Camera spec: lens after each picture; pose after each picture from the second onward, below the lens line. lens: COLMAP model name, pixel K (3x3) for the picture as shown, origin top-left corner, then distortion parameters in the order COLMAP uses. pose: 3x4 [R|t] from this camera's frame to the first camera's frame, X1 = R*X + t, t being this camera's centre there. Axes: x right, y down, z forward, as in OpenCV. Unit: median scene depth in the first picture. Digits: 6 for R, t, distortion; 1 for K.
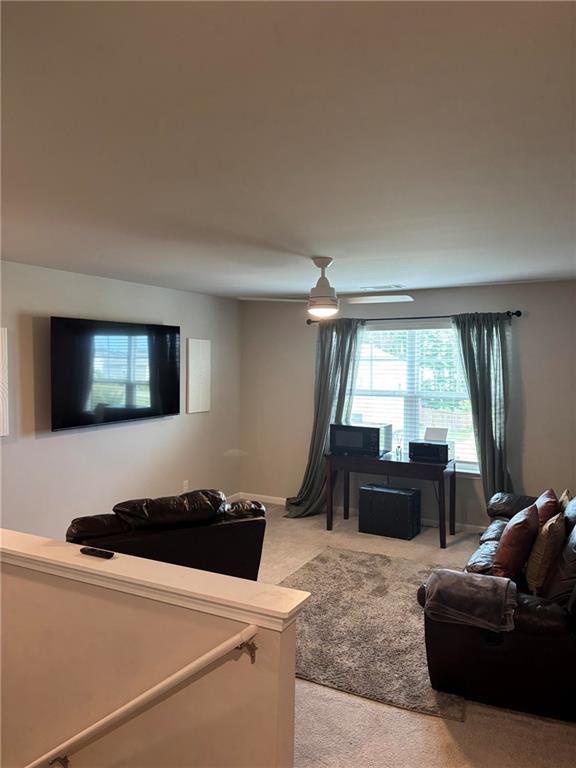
lens RADIAL K [[569.0, 0, 286.5], [0, 569.0, 382.8], [0, 0, 1]] dist [0.048077, -0.046881]
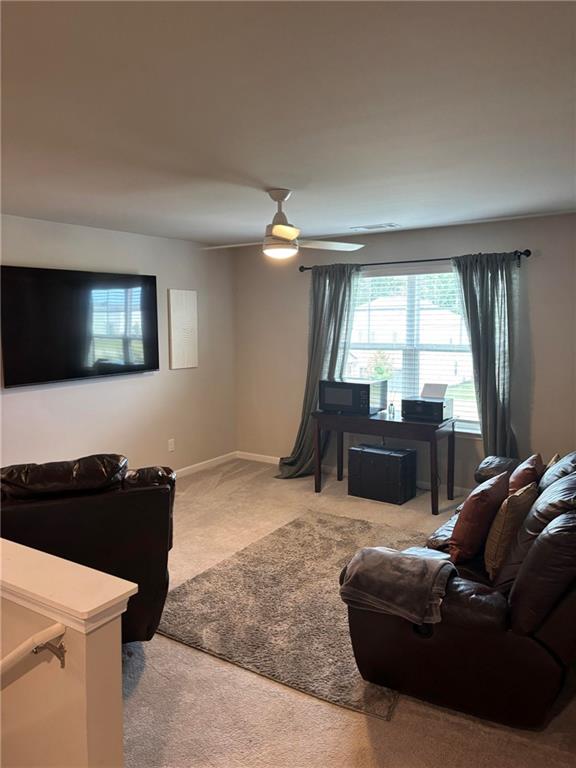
lens RADIAL K [[569.0, 0, 288.4], [0, 569.0, 384.8], [0, 0, 1]] dist [0.048077, -0.046881]
pose [[0.996072, -0.001618, -0.088538, 0.123440], [0.008642, 0.996836, 0.079010, 0.007476], [0.088130, -0.079465, 0.992934, 0.087338]]
